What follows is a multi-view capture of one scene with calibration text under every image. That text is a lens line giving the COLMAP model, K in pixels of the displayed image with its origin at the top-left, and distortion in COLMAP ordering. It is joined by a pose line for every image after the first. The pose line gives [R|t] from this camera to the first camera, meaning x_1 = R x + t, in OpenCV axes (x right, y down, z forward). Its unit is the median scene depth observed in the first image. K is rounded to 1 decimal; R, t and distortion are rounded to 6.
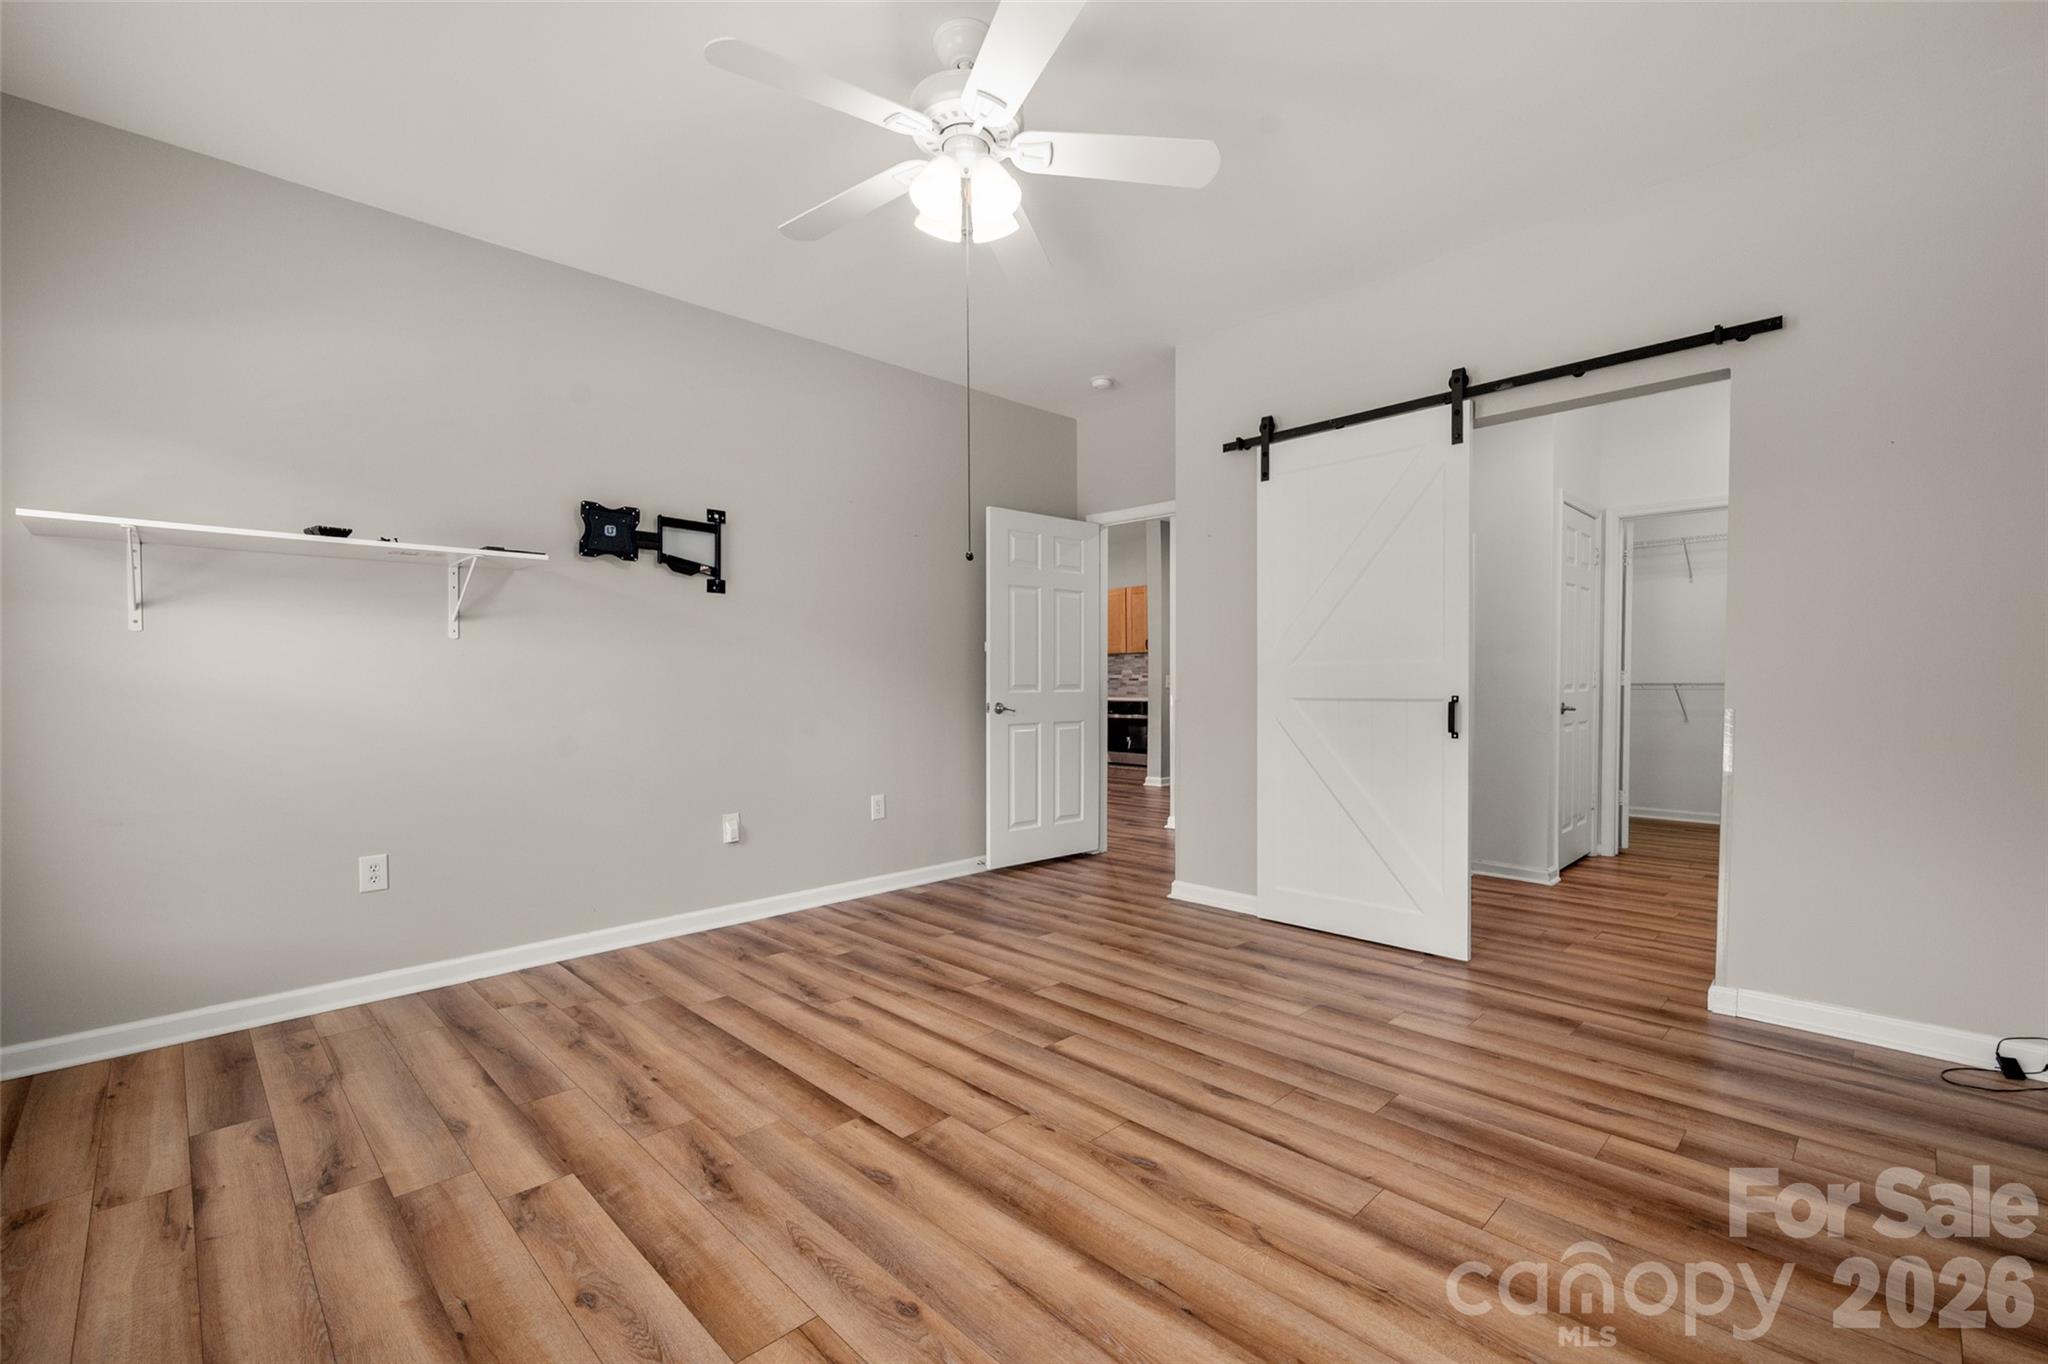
lens RADIAL K [[866.3, 0, 1038.7], [0, 866.3, 695.6], [0, 0, 1]] dist [-0.000730, 0.000400]
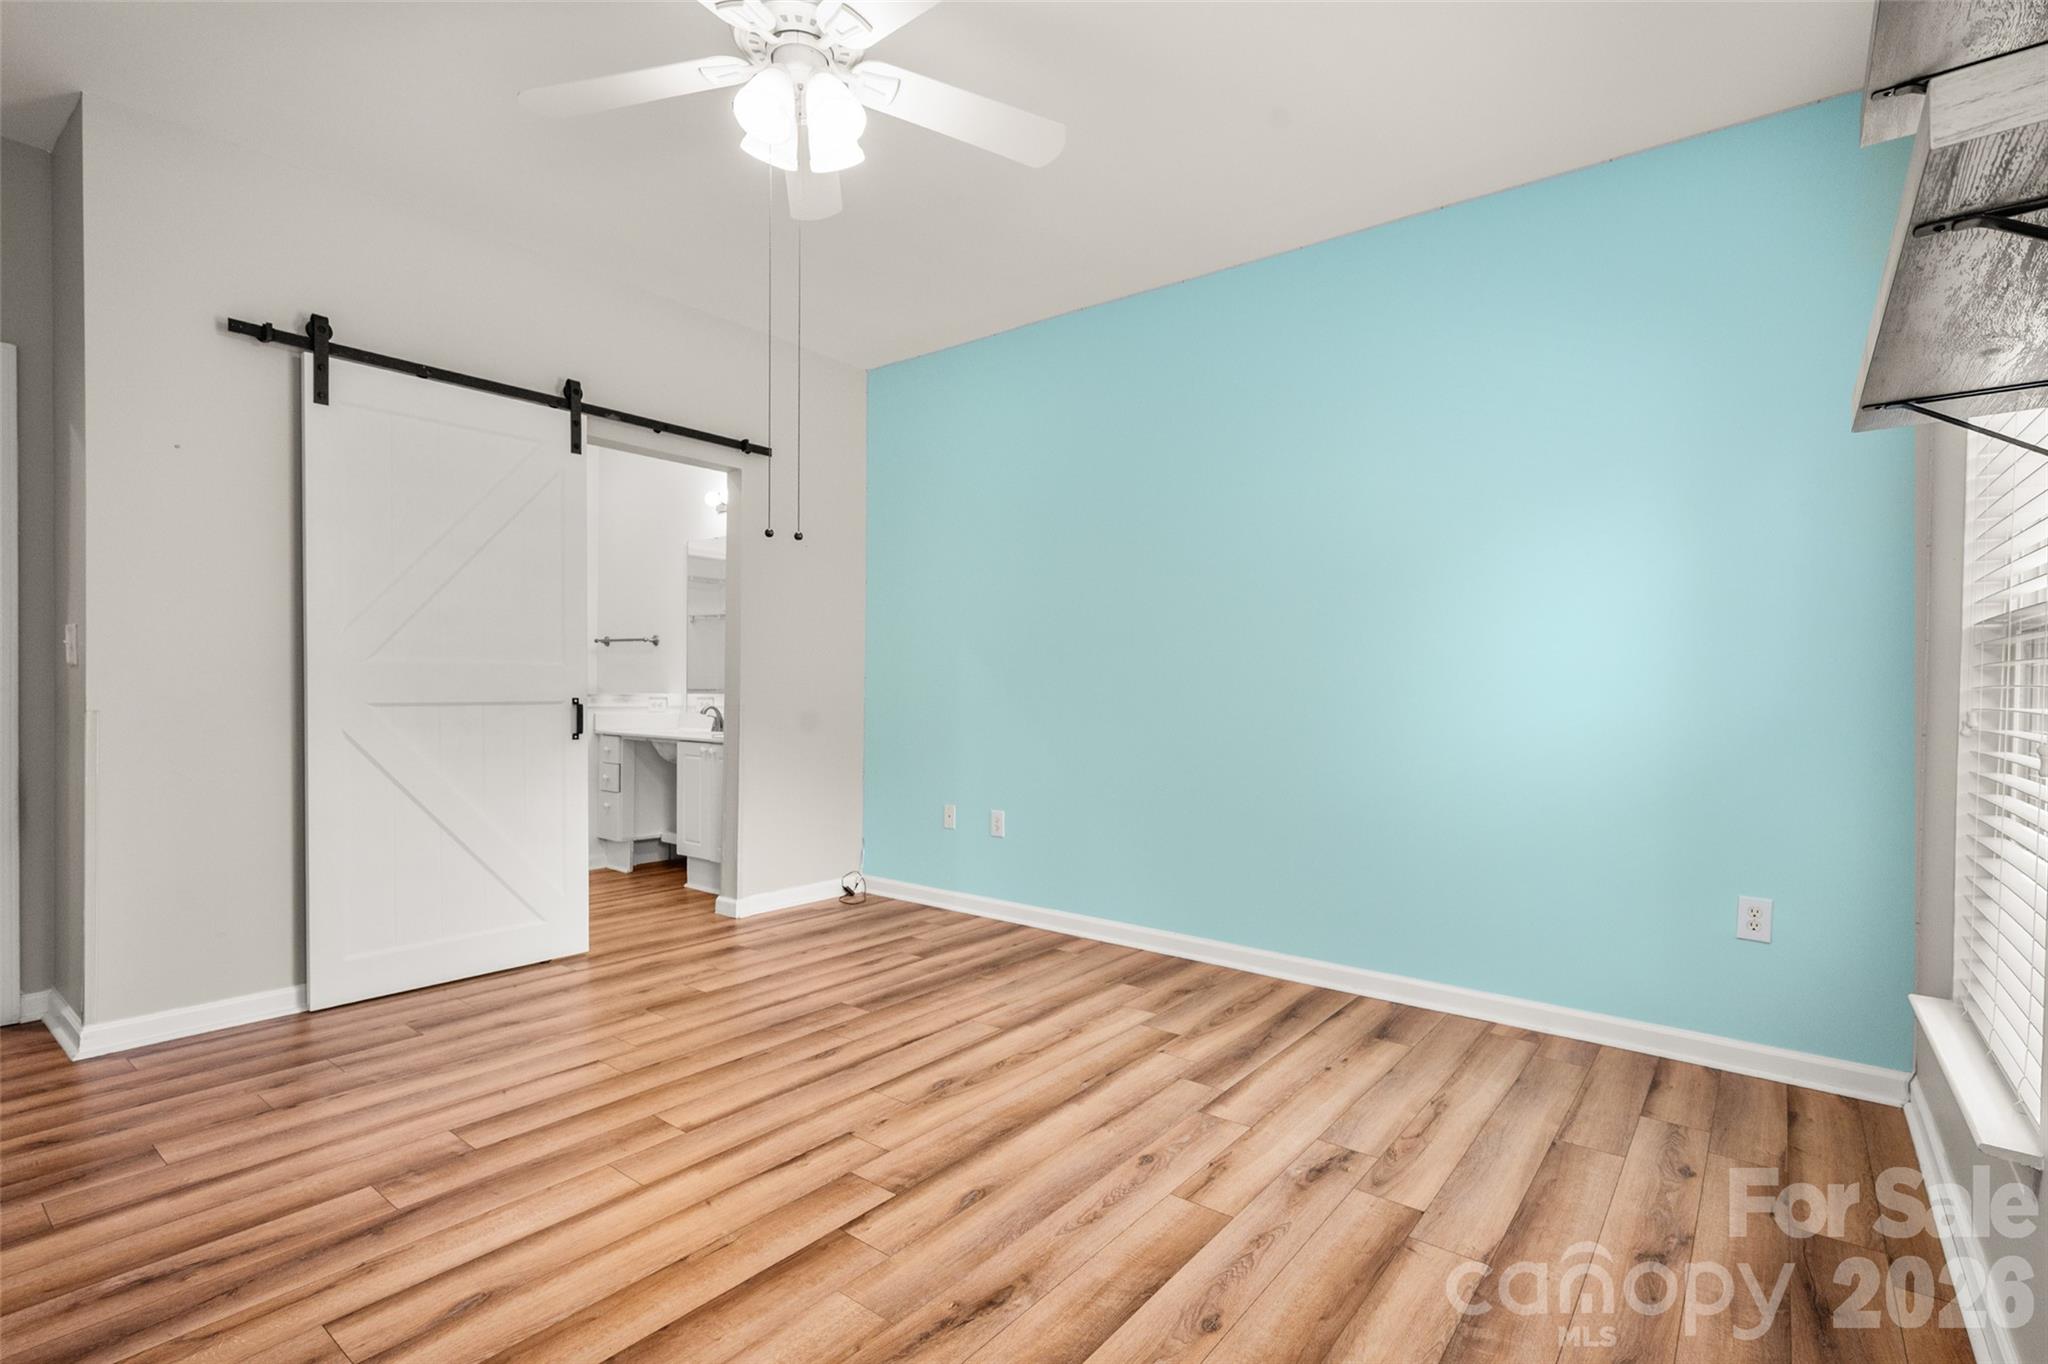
lens RADIAL K [[957.5, 0, 1024.0], [0, 957.5, 682.0], [0, 0, 1]] dist [0.001630, 0.000295]
pose [[-0.108168, 0.008733, 0.994094, -1.026405], [0.006625, 0.999946, -0.008064, -0.007736], [-0.994111, 0.005714, -0.108220, 0.862723]]
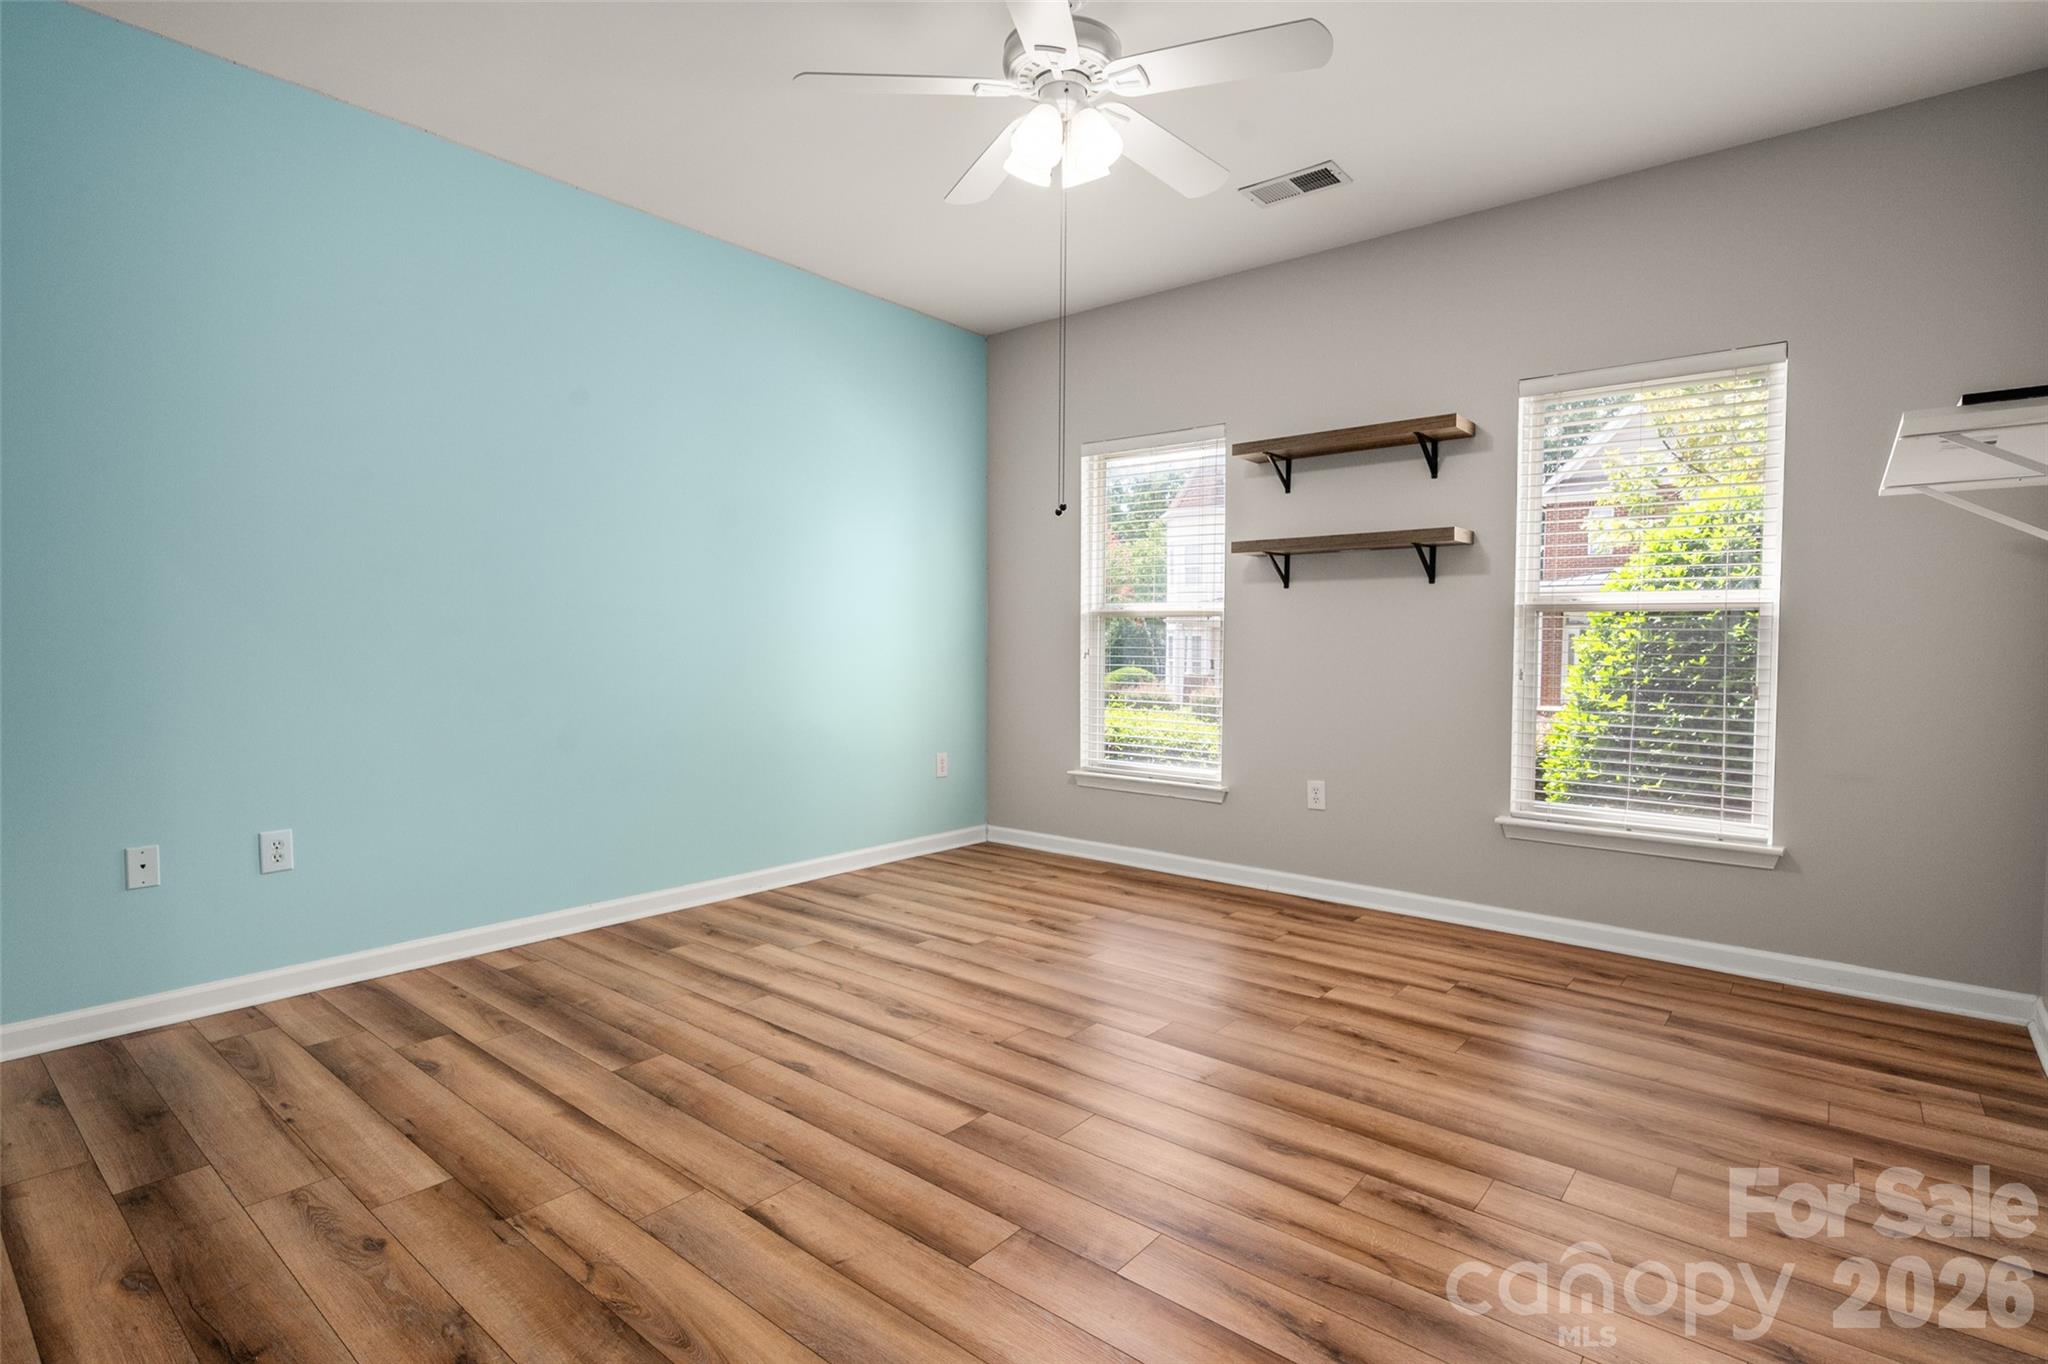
lens RADIAL K [[1014.6, 0, 1024.0], [0, 1014.6, 682.0], [0, 0, 1]] dist [-0.000643, -0.000275]
pose [[-0.995977, 0.003135, -0.089553, 0.059679], [-0.002092, 0.998302, 0.058220, -0.036388], [0.089583, 0.058173, -0.994279, 2.090164]]
